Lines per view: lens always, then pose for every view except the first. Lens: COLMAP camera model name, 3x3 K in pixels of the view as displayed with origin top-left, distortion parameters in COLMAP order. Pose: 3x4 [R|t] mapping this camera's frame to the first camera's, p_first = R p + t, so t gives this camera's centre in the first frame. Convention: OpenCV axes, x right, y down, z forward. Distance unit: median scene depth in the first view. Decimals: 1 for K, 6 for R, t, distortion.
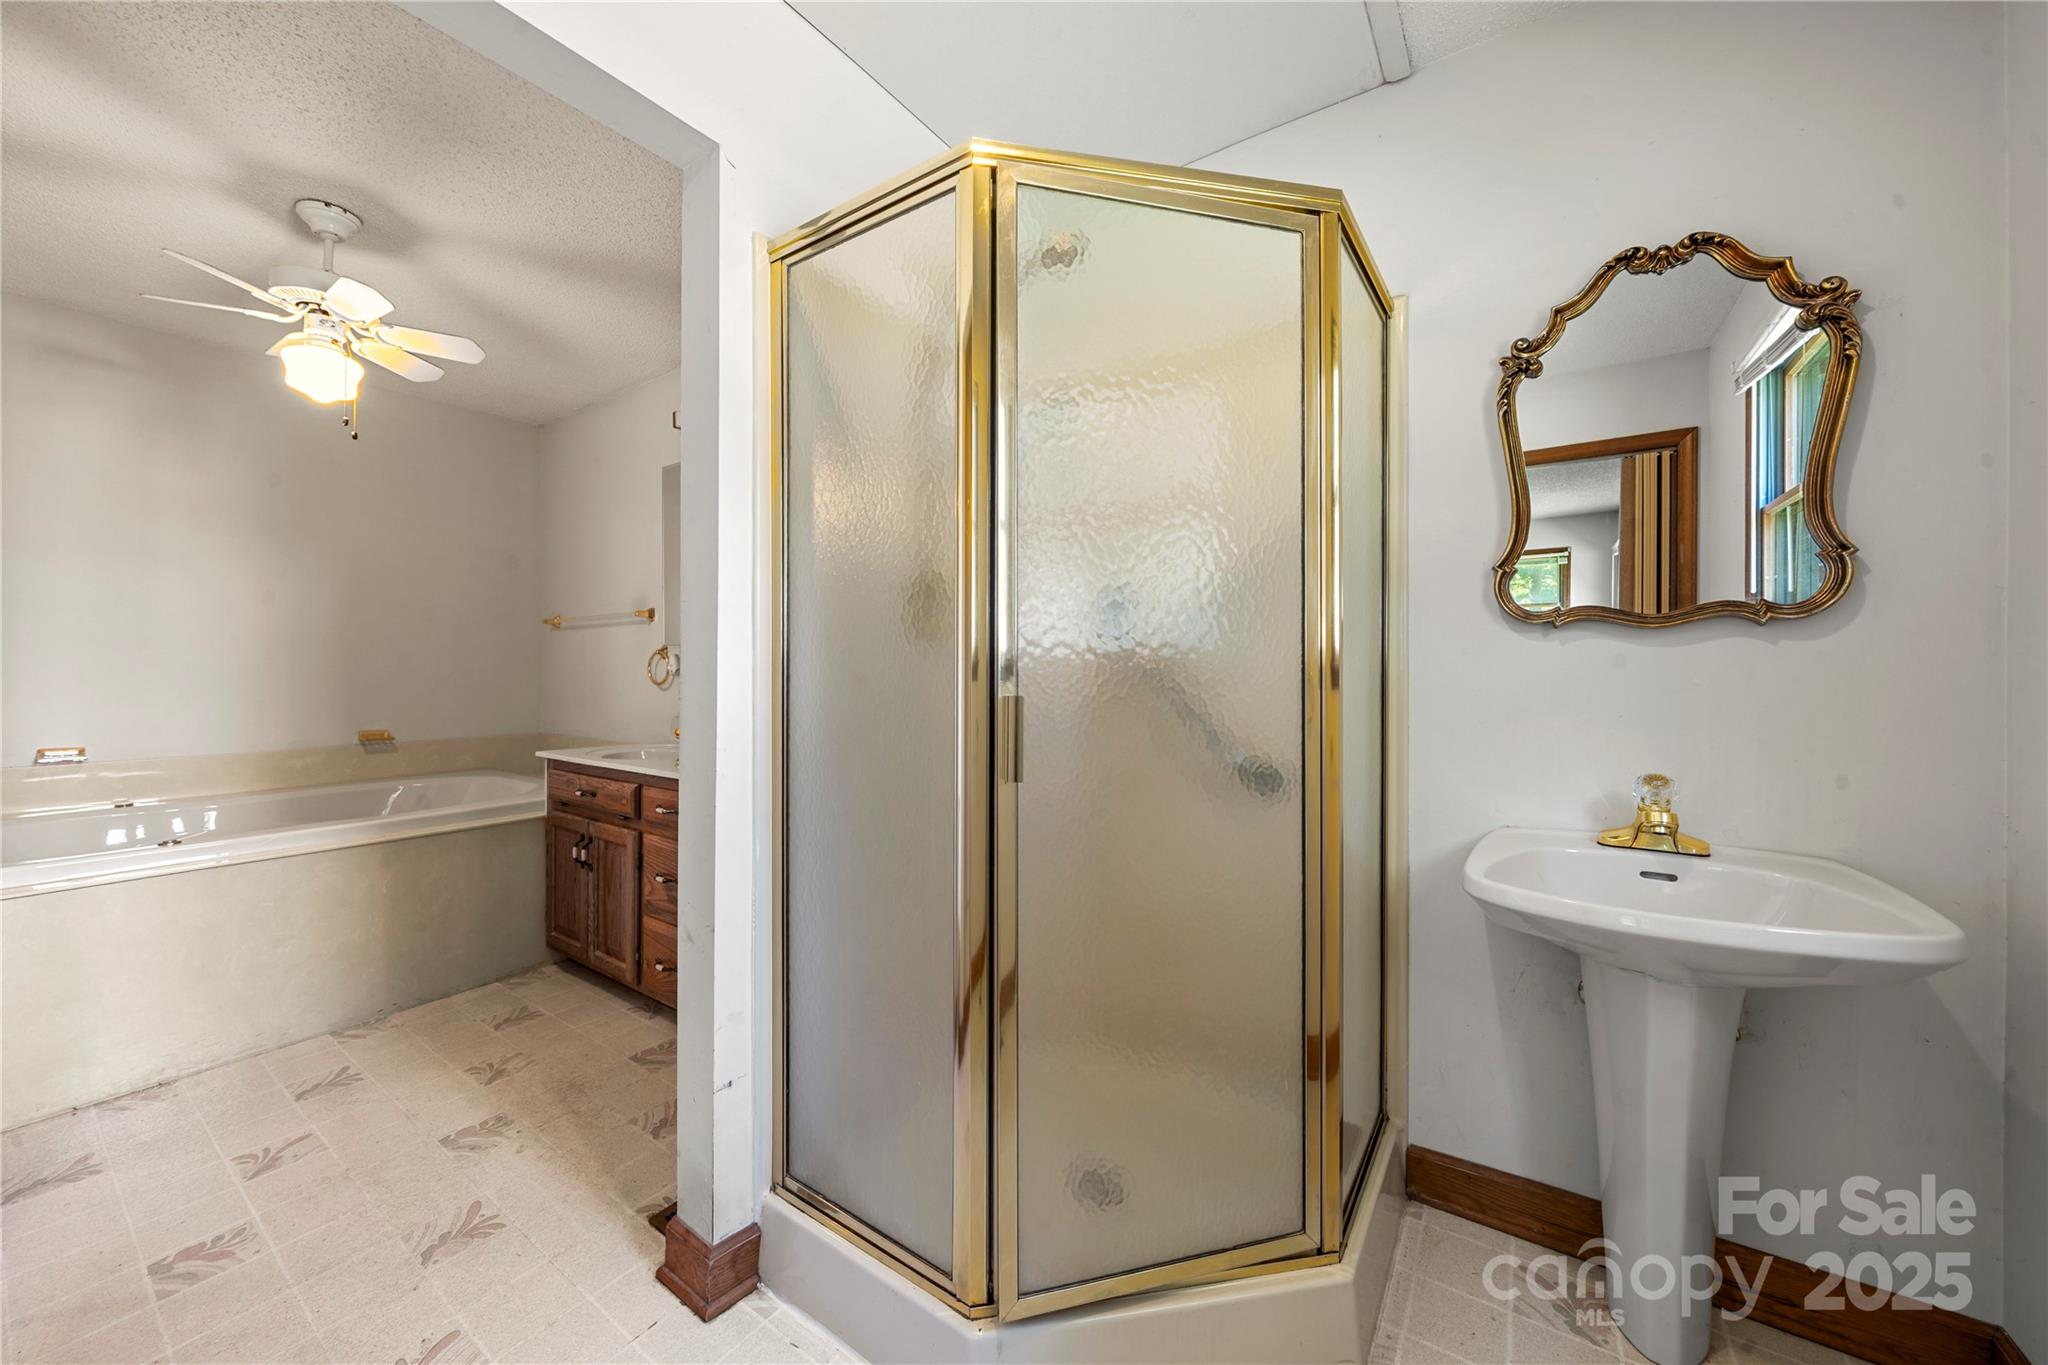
lens RADIAL K [[730.1, 0, 1011.7], [0, 730.1, 680.6], [0, 0, 1]] dist [-0.000230, -0.000021]
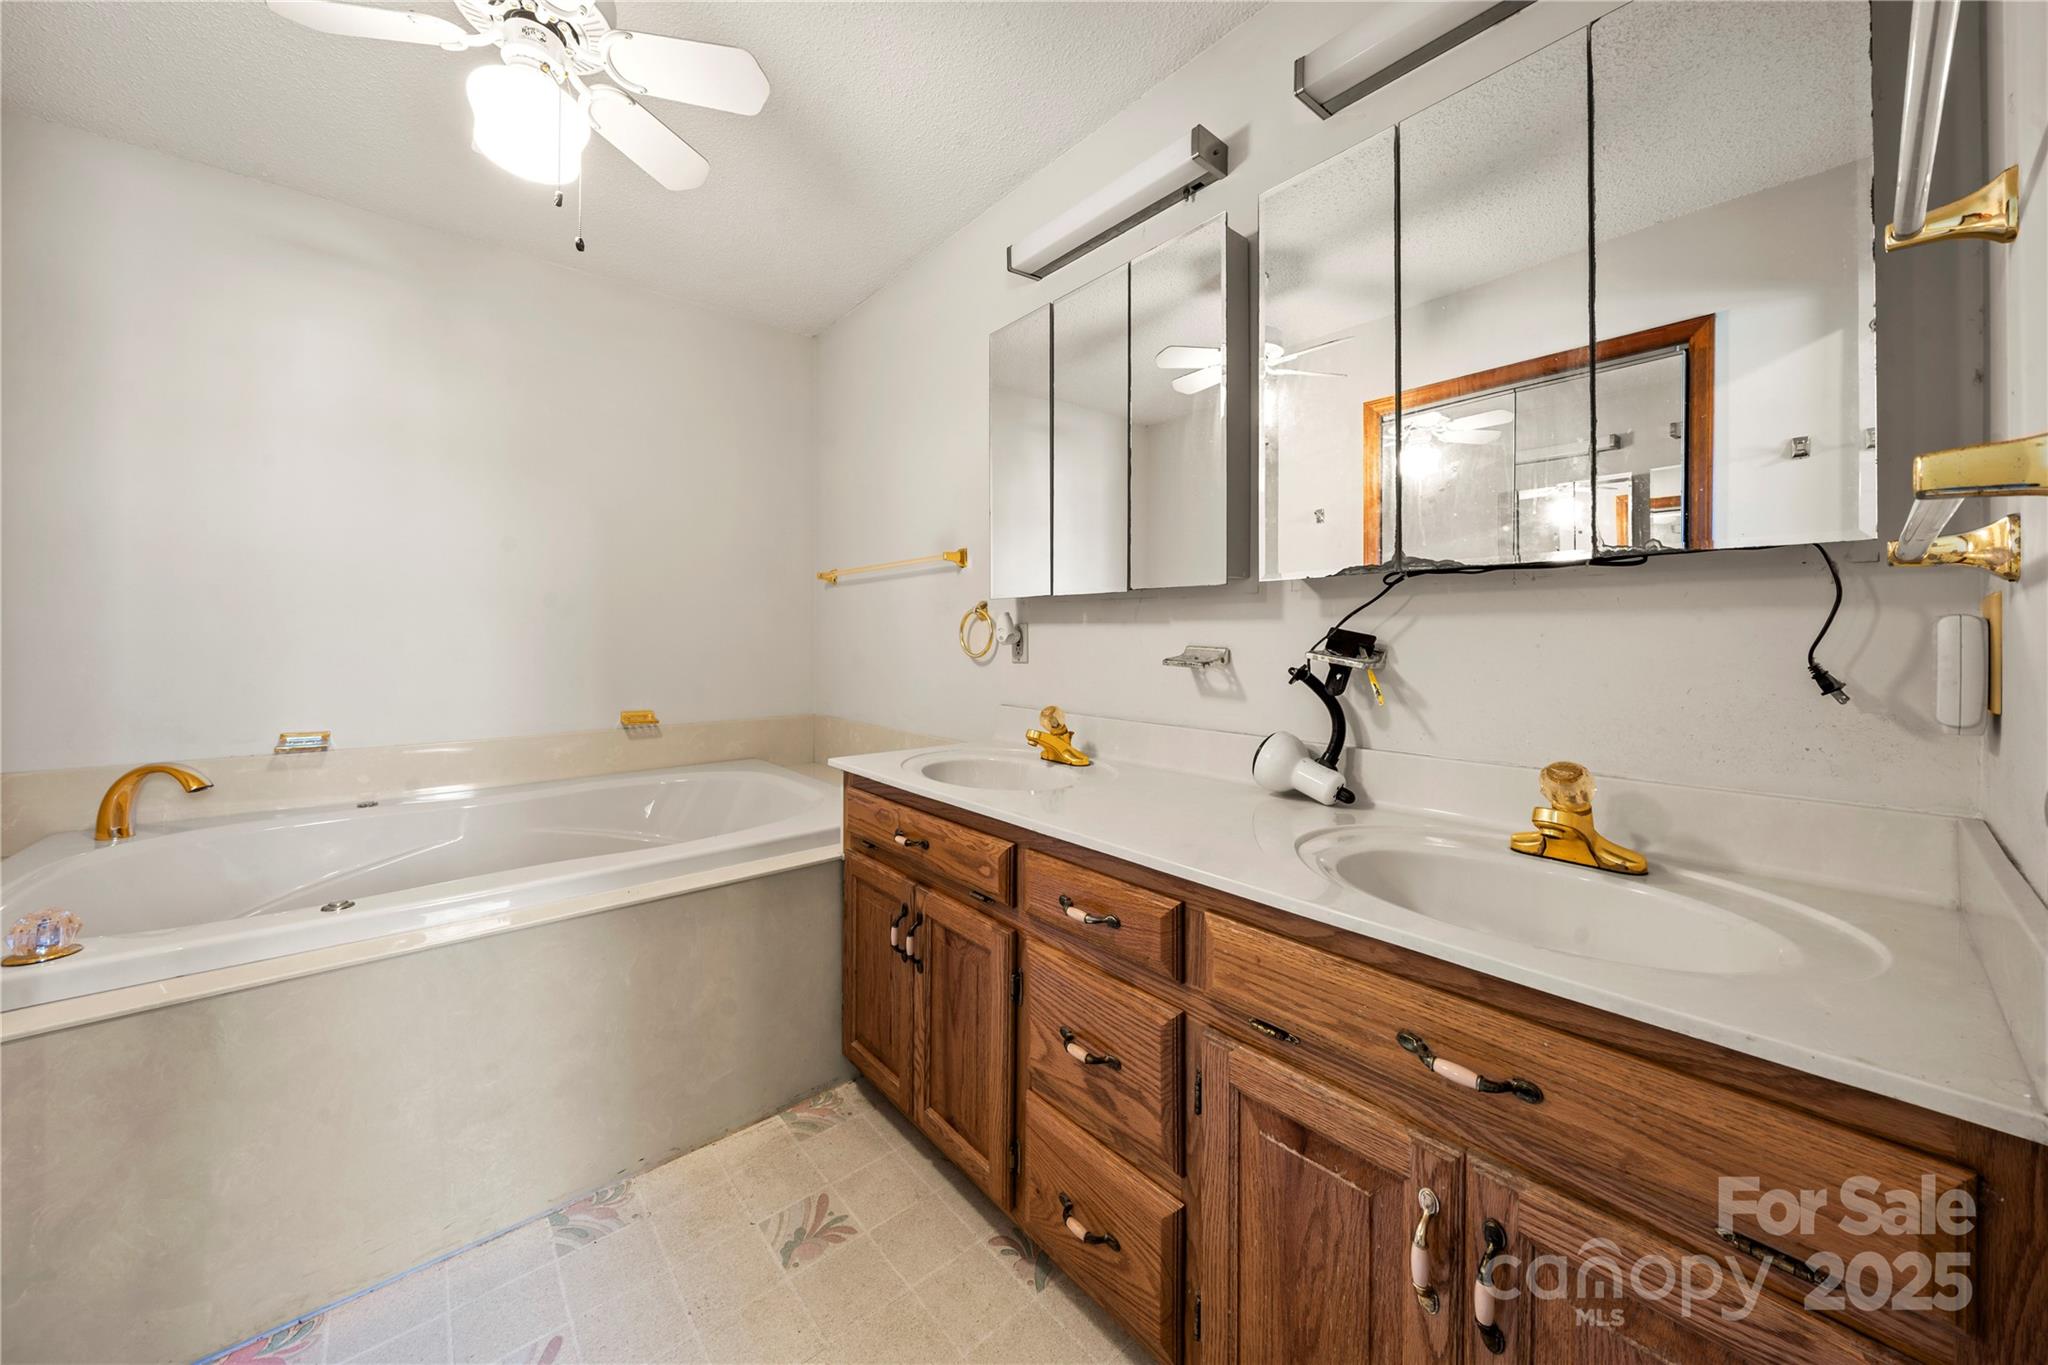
lens RADIAL K [[720.1, 0, 1026.4], [0, 720.1, 652.7], [0, 0, 1]] dist [-0.000528, -0.000063]
pose [[0.968481, 0.004196, -0.249051, -0.344886], [-0.002900, 0.999980, 0.005570, -0.003883], [0.249070, -0.004672, 0.968474, 0.450756]]
